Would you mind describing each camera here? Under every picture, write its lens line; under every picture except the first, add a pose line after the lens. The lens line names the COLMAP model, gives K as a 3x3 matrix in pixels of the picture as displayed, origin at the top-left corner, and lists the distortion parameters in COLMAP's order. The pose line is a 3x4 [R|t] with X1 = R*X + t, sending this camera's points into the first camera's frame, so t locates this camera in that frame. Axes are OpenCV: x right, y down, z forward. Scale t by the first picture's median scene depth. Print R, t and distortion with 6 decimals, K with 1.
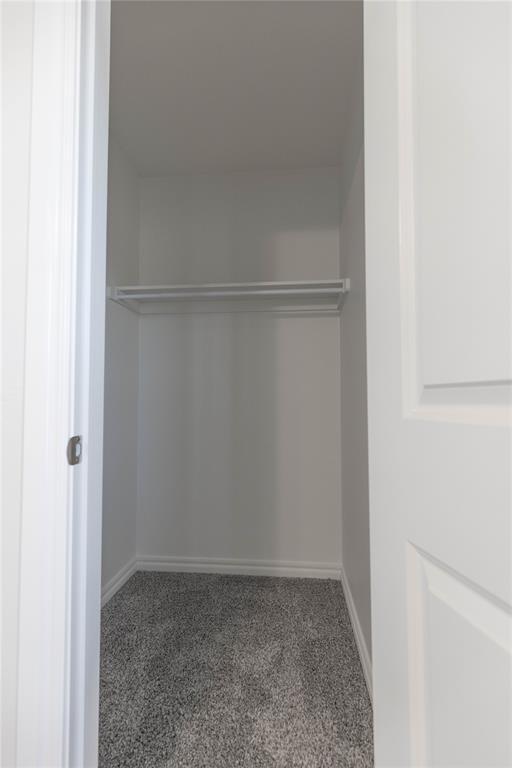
lens RADIAL K [[351.8, 0, 257.2], [0, 351.8, 385.6], [0, 0, 1]] dist [0.001108, 0.000104]
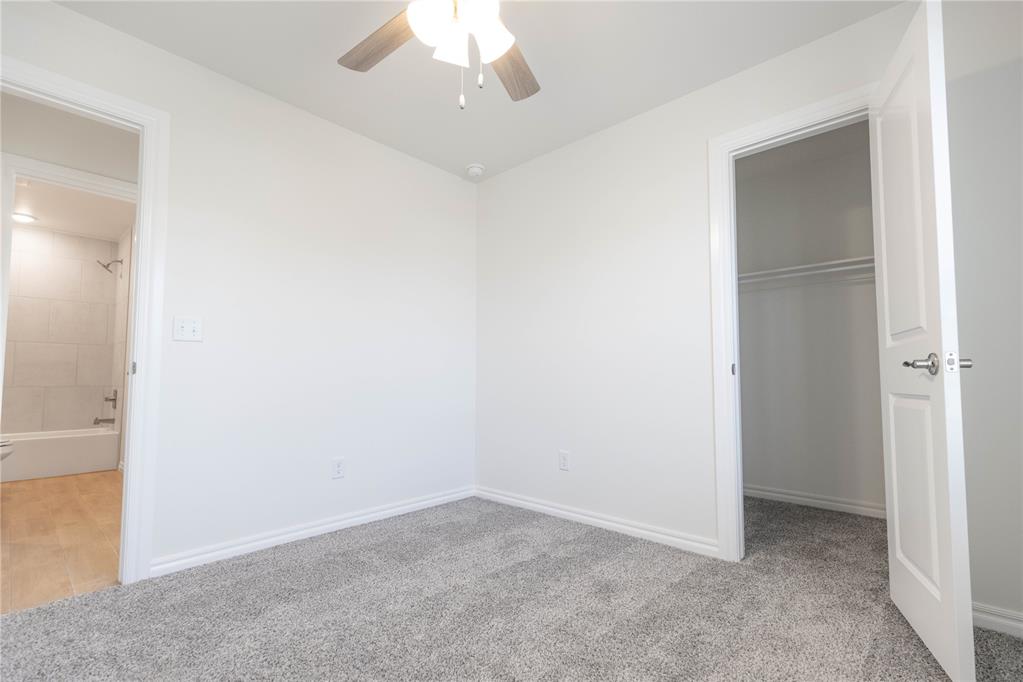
lens RADIAL K [[468.6, 0, 509.4], [0, 468.6, 351.1], [0, 0, 1]] dist [0.001108, 0.000104]
pose [[0.811207, -0.026916, -0.584139, 0.070986], [0.010098, 0.999436, -0.032028, 0.087144], [0.584671, 0.020082, 0.811022, -1.519441]]
